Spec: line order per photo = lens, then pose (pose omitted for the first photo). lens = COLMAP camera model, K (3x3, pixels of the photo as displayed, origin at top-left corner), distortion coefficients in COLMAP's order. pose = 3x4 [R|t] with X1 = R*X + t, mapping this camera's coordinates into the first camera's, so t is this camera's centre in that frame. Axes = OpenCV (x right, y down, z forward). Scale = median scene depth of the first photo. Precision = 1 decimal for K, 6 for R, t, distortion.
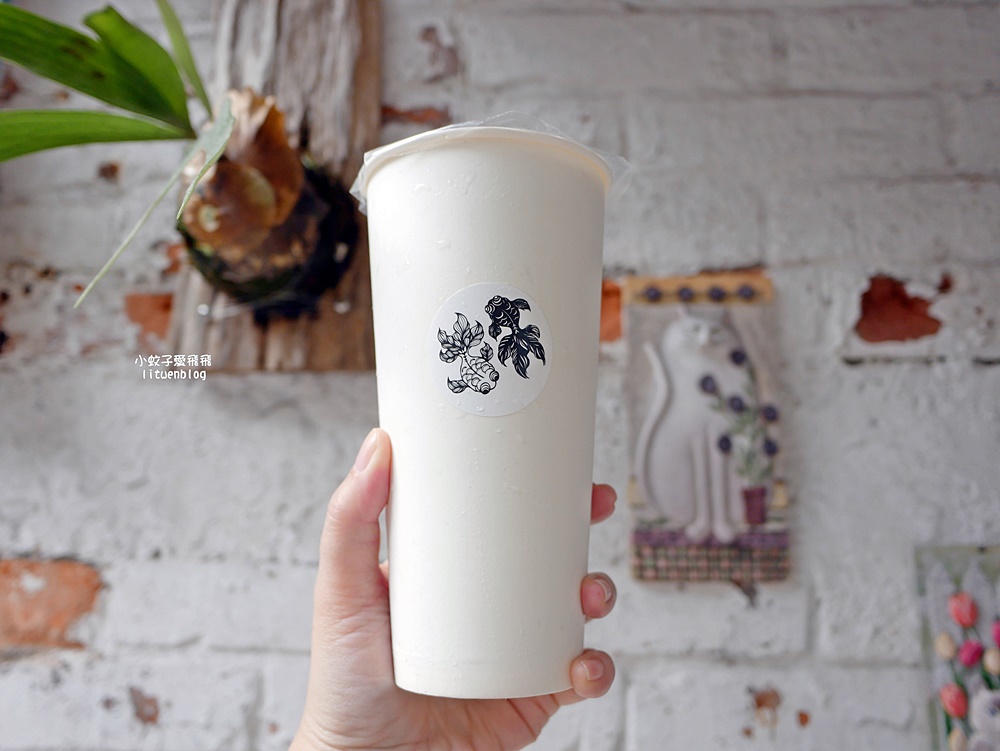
lens RADIAL K [[859.4, 0, 500.0], [0, 859.4, 375.5], [0, 0, 1]] dist [-0.071636, 0.044765]
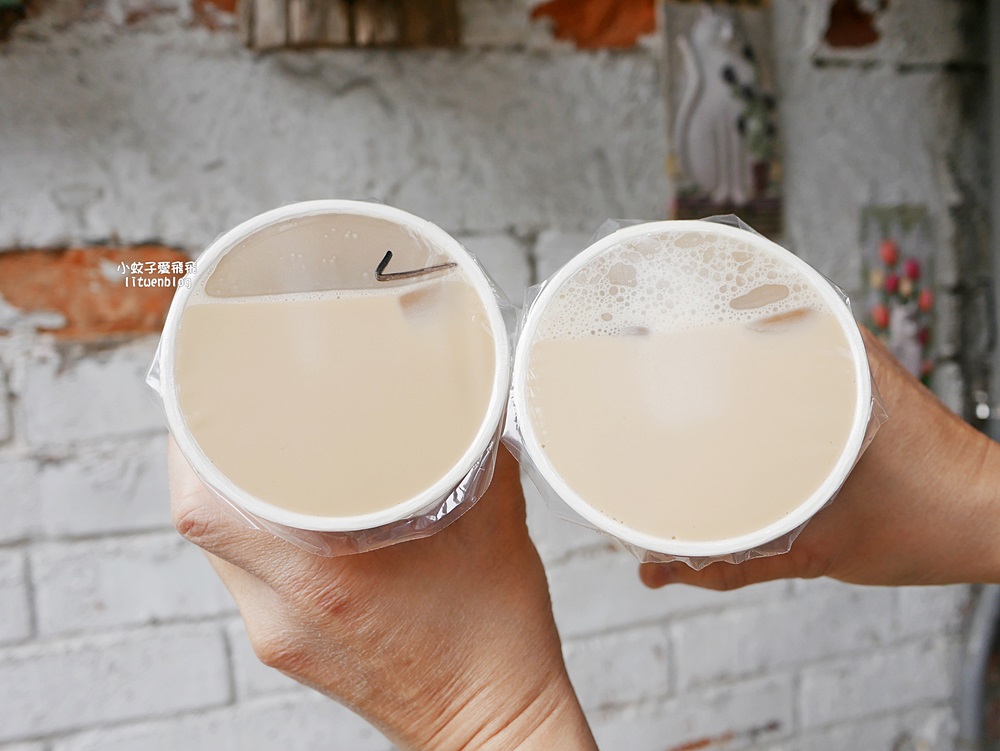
lens RADIAL K [[859.4, 0, 500.0], [0, 859.4, 375.5], [0, 0, 1]] dist [-0.071636, 0.044765]
pose [[0.931400, -0.087394, 0.353350, -0.499968], [-0.008373, 0.965348, 0.260830, 0.106772], [-0.363901, -0.245896, 0.898394, -0.051439]]
